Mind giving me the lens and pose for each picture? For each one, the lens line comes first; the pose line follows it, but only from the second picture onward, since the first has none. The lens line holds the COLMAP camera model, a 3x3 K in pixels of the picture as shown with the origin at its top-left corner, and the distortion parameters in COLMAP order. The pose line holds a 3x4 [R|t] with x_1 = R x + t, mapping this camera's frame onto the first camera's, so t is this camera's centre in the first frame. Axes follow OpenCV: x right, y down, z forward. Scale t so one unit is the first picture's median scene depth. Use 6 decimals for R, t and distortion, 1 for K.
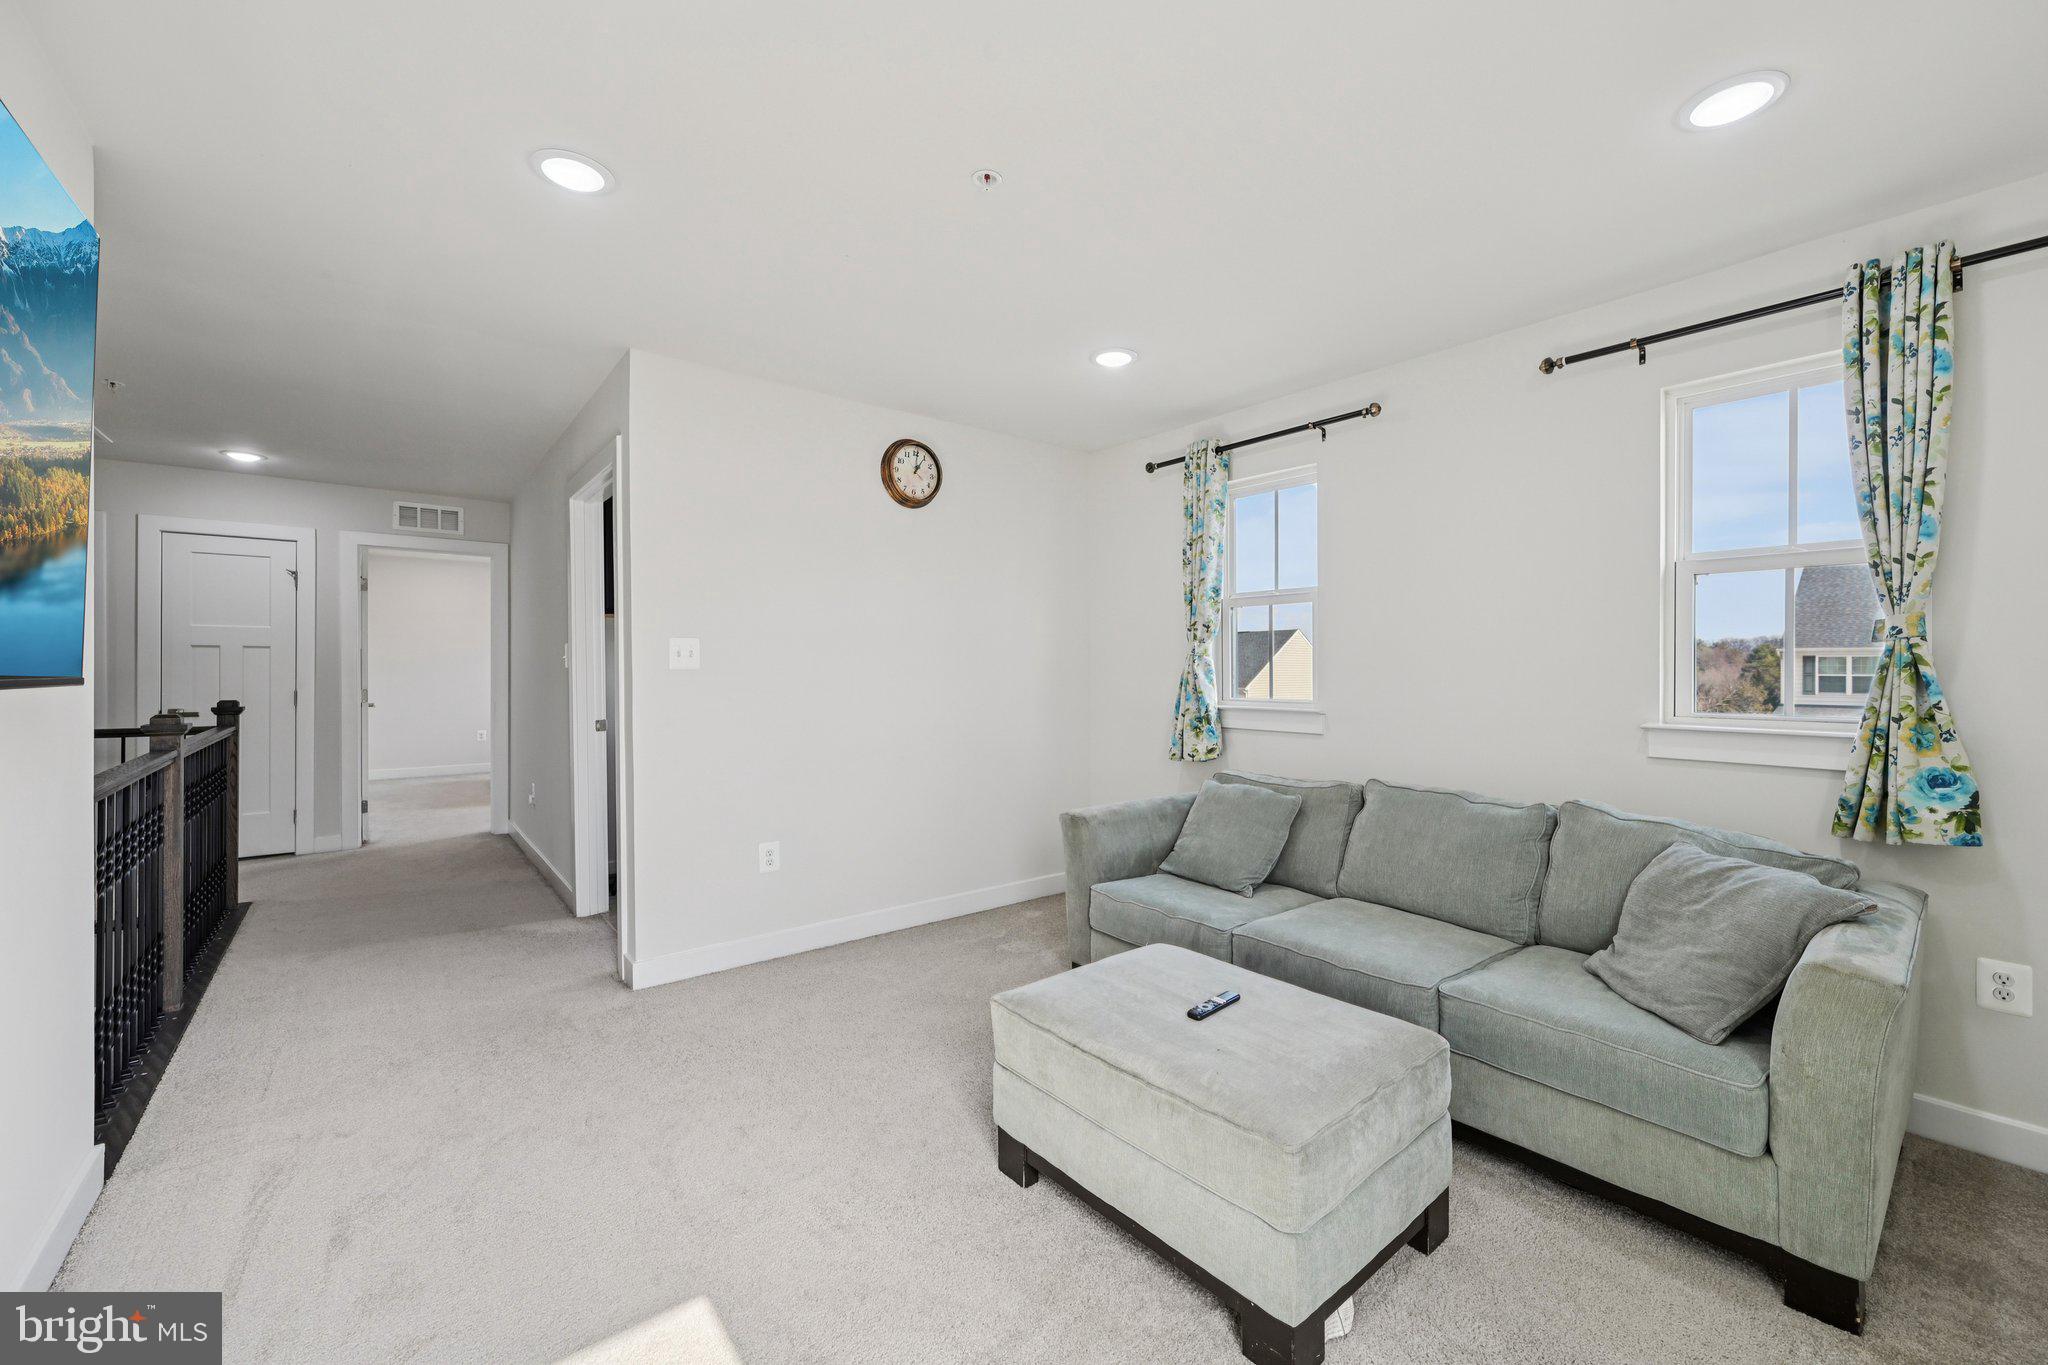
lens RADIAL K [[811.1, 0, 1043.8], [0, 811.1, 661.5], [0, 0, 1]] dist [0.003754, 0.000328]
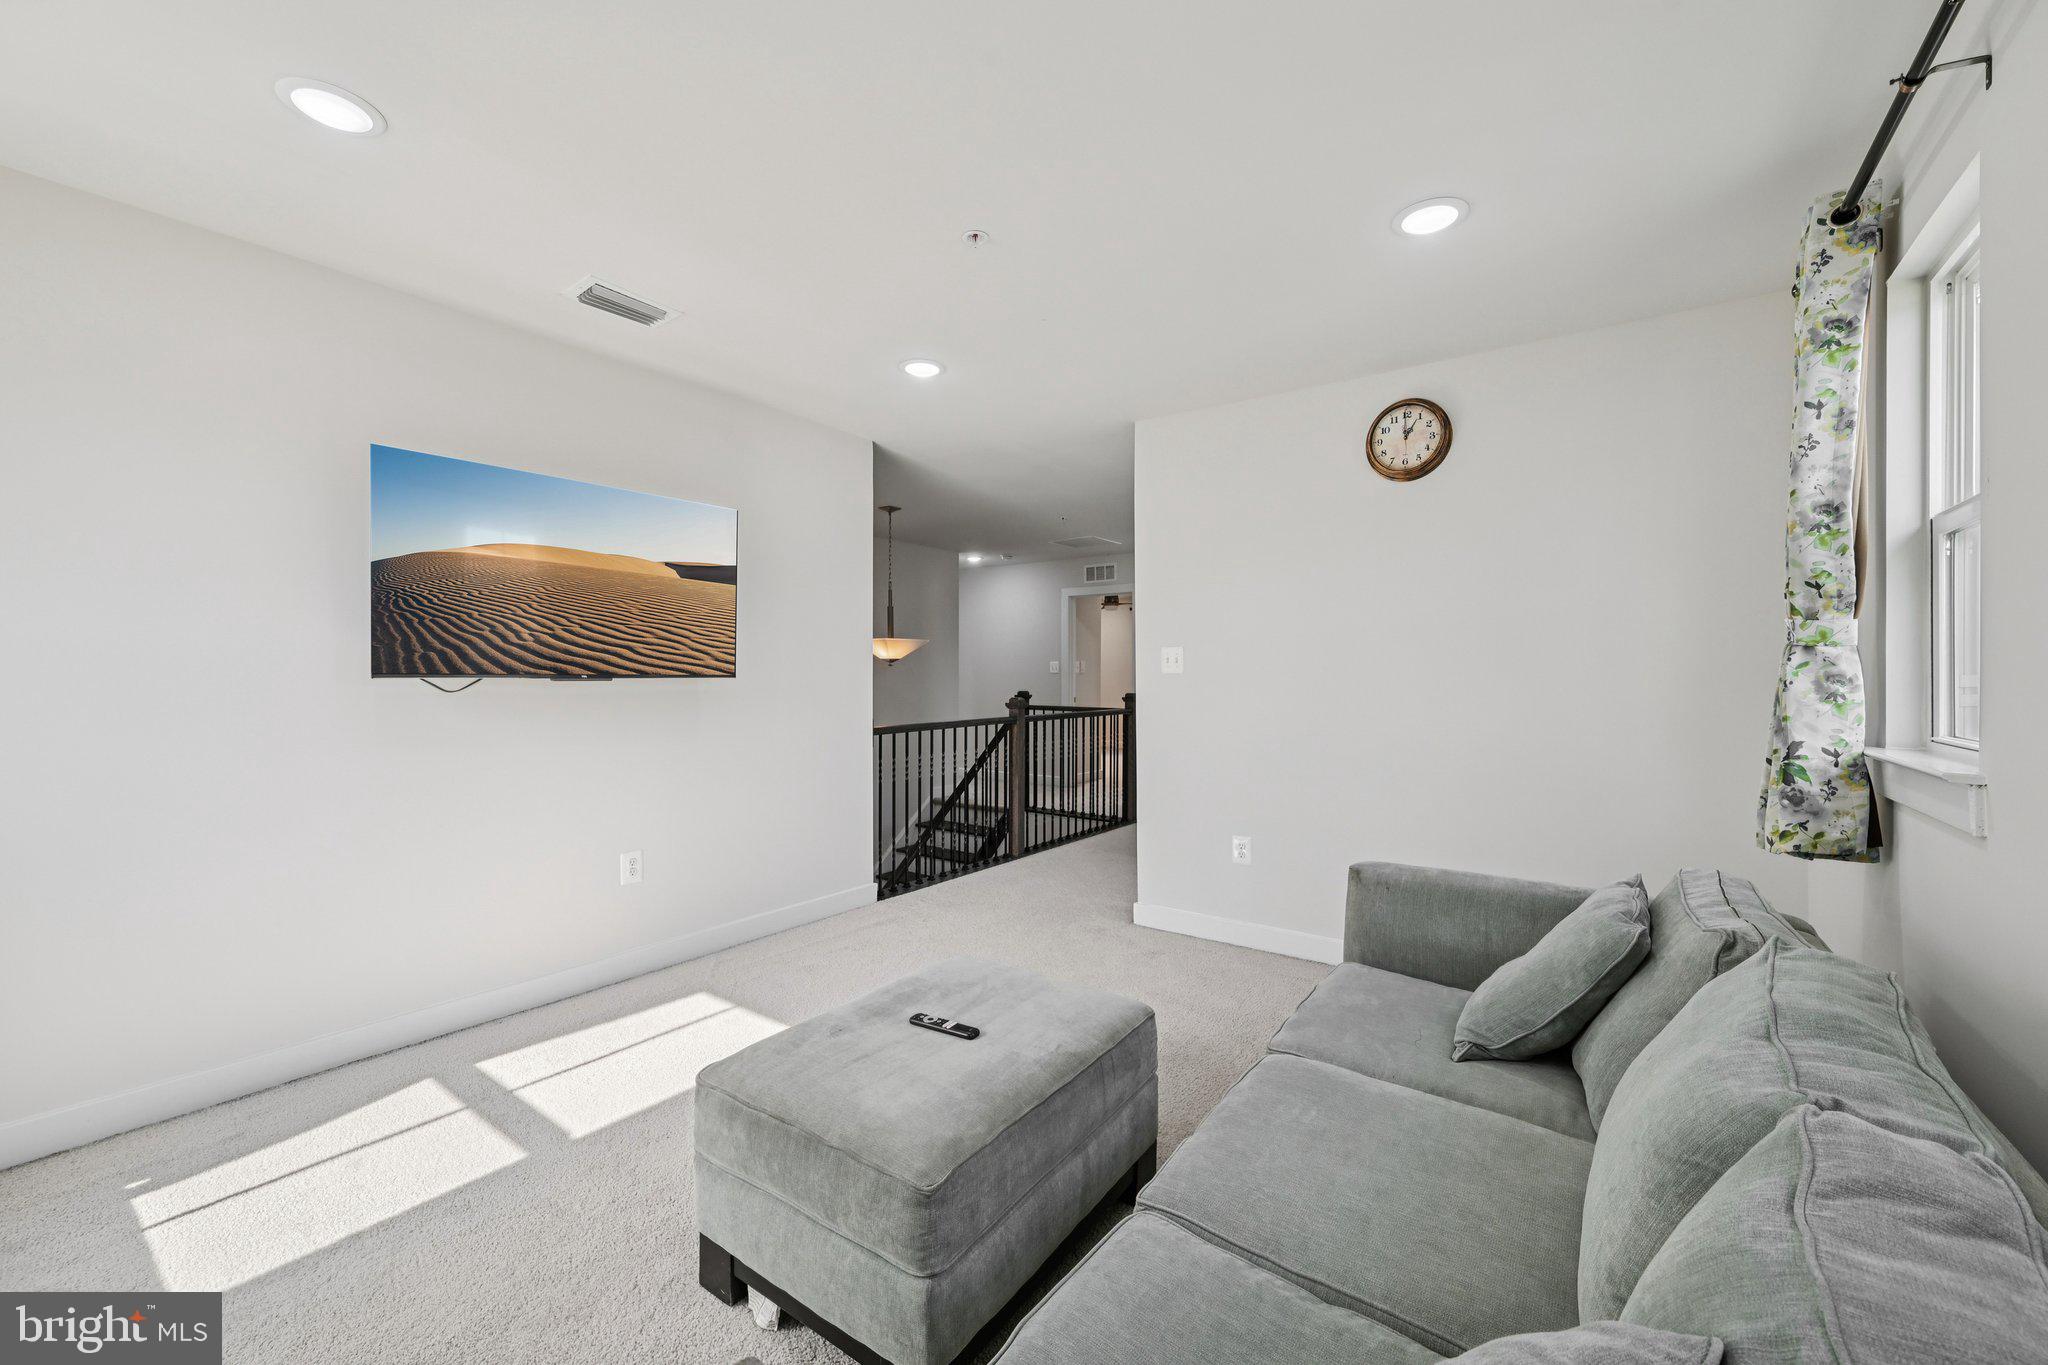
lens RADIAL K [[811.1, 0, 1036.1], [0, 811.1, 680.1], [0, 0, 1]] dist [0.003754, 0.000328]
pose [[0.267011, 0.006220, -0.963673, 0.553517], [0.008343, 0.999927, 0.008765, 0.005680], [0.963657, -0.010380, 0.266939, 0.413426]]
